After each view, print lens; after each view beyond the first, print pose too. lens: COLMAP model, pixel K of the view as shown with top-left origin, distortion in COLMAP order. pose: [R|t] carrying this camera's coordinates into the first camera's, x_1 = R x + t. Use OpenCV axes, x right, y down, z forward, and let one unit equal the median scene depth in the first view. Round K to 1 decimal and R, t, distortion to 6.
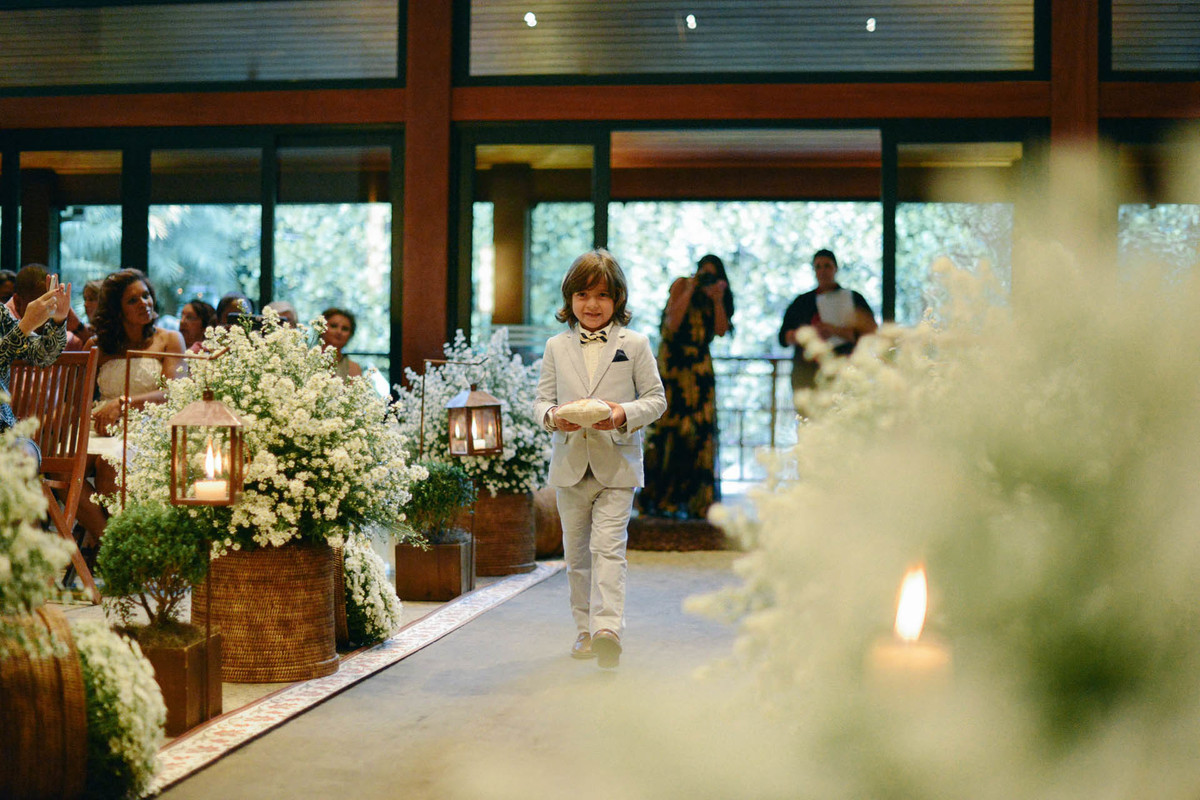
lens RADIAL K [[1857.9, 0, 600.0], [0, 1857.9, 400.0], [0, 0, 1]] dist [-0.131777, 0.057953]
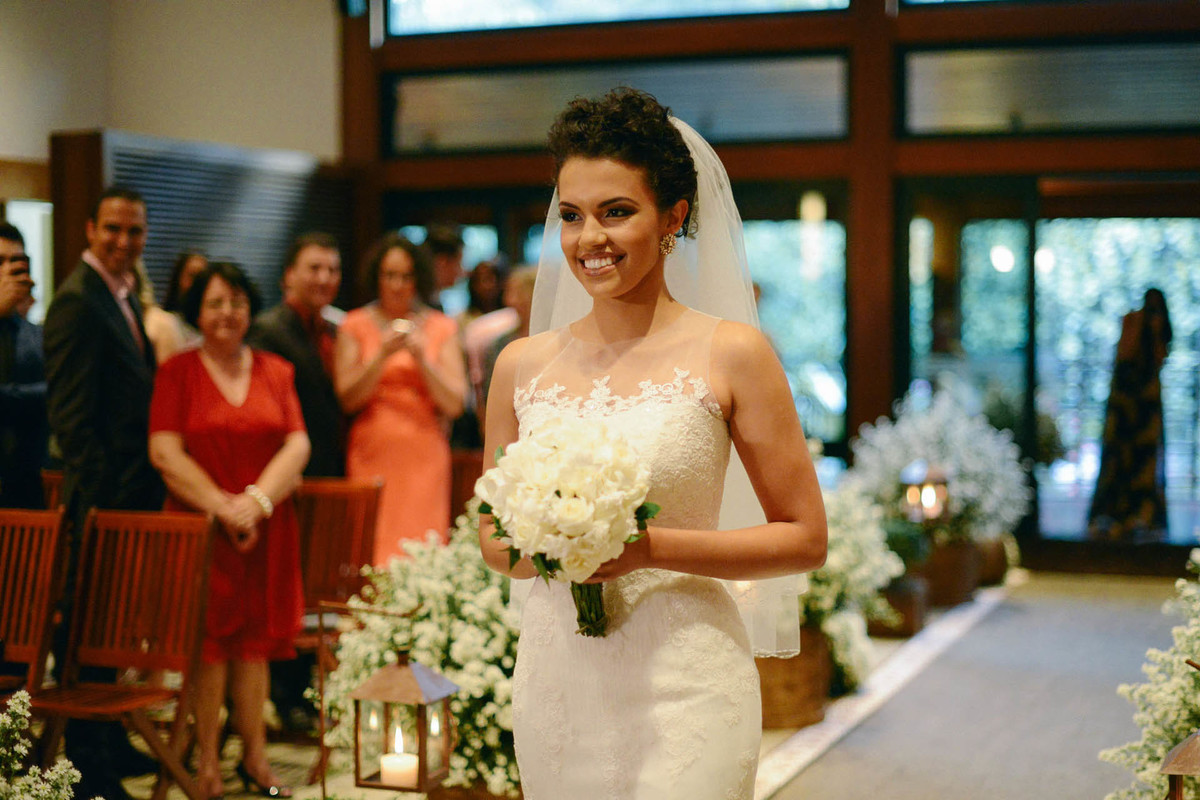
lens RADIAL K [[2012.5, 0, 600.0], [0, 2012.5, 400.0], [0, 0, 1]] dist [-0.109510, -0.005523]
pose [[0.978460, -0.005869, -0.206355, -0.009770], [0.017616, 0.998323, 0.055135, -0.157031], [0.205685, -0.057583, 0.976923, -0.384043]]
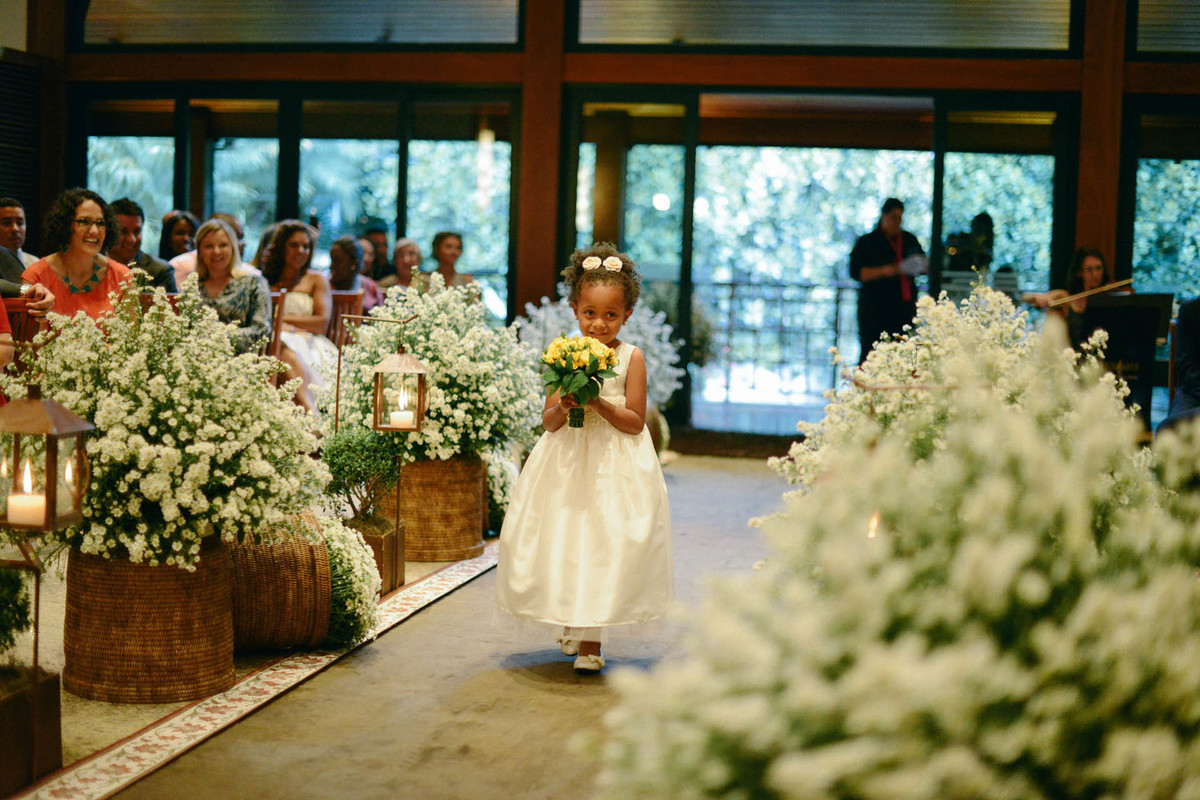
lens RADIAL K [[1857.9, 0, 600.0], [0, 1857.9, 400.0], [0, 0, 1]] dist [-0.131777, 0.057953]
pose [[0.998900, 0.024801, -0.039797, -0.010869], [-0.022205, 0.997677, 0.064406, -0.049134], [0.041302, -0.063451, 0.997130, -0.302679]]
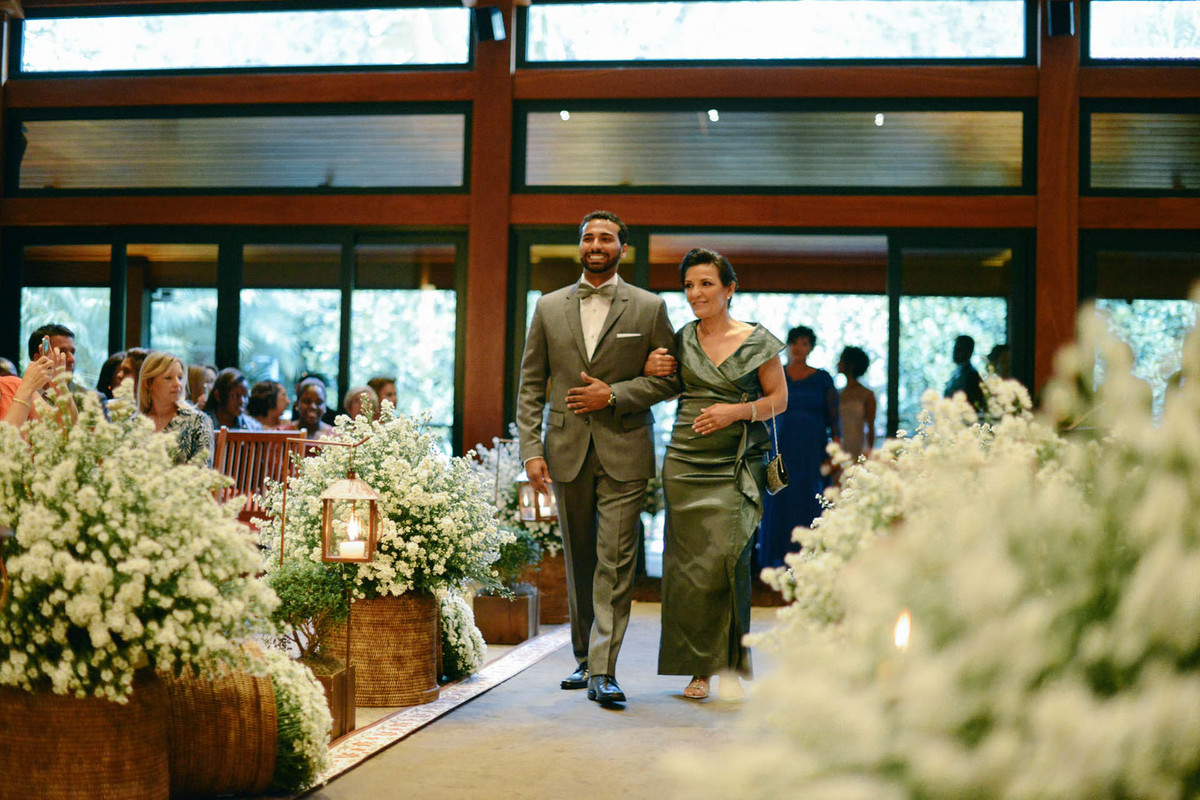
lens RADIAL K [[1830.8, 0, 600.0], [0, 1830.8, 400.0], [0, 0, 1]] dist [-0.132512, 0.152768]
pose [[0.999912, 0.012287, -0.005023, -0.032388], [-0.012440, 0.999419, -0.031725, -0.014106], [0.004630, 0.031785, 0.999484, -0.214561]]
